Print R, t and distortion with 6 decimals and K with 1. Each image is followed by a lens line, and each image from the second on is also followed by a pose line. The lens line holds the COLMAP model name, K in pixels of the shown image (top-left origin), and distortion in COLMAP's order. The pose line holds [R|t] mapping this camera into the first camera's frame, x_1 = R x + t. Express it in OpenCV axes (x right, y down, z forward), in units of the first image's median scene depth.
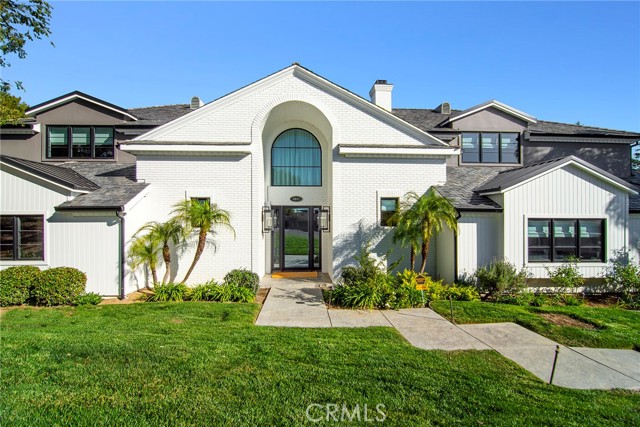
lens RADIAL K [[307.4, 0, 321.4], [0, 307.4, 217.9], [0, 0, 1]] dist [-0.016486, -0.001413]
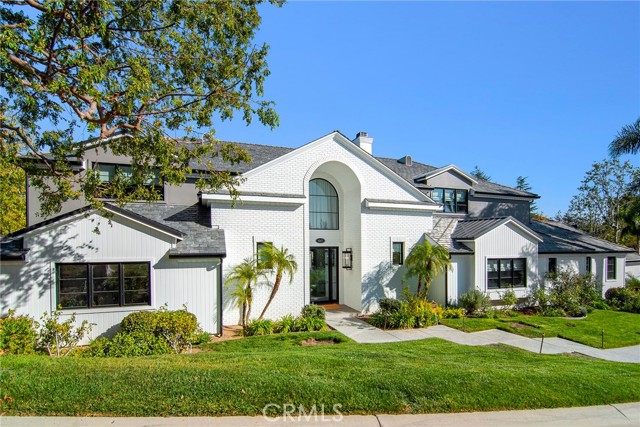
lens RADIAL K [[369.9, 0, 319.9], [0, 369.9, 222.4], [0, 0, 1]] dist [-0.037622, -0.000475]
pose [[0.934465, 0.028522, 0.354910, -0.678669], [-0.014767, 0.999033, -0.041405, -0.085465], [-0.355748, 0.033450, 0.933983, -0.342616]]
